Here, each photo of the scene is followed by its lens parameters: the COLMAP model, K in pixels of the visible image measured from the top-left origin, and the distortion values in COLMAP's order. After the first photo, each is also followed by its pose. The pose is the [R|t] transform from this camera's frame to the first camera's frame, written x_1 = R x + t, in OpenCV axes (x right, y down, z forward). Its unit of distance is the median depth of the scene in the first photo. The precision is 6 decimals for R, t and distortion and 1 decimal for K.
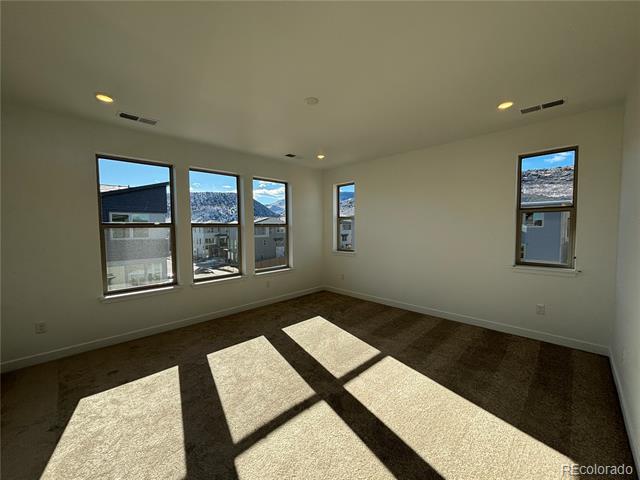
lens RADIAL K [[256.1, 0, 320.0], [0, 256.1, 240.0], [0, 0, 1]] dist [-0.001385, -0.000050]
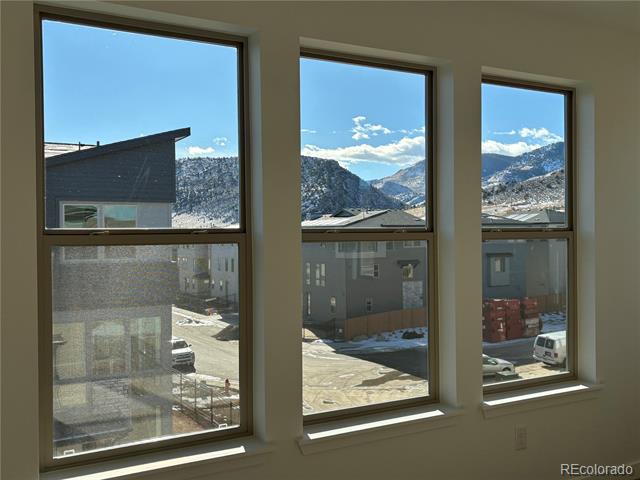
lens RADIAL K [[614.8, 0, 320.0], [0, 614.8, 240.0], [0, 0, 1]] dist [0.016281, 0.004579]
pose [[0.959940, 0.001661, -0.280202, -0.087851], [-0.012483, 0.999243, -0.036842, -0.008373], [0.279928, 0.038864, 0.959234, 0.101900]]
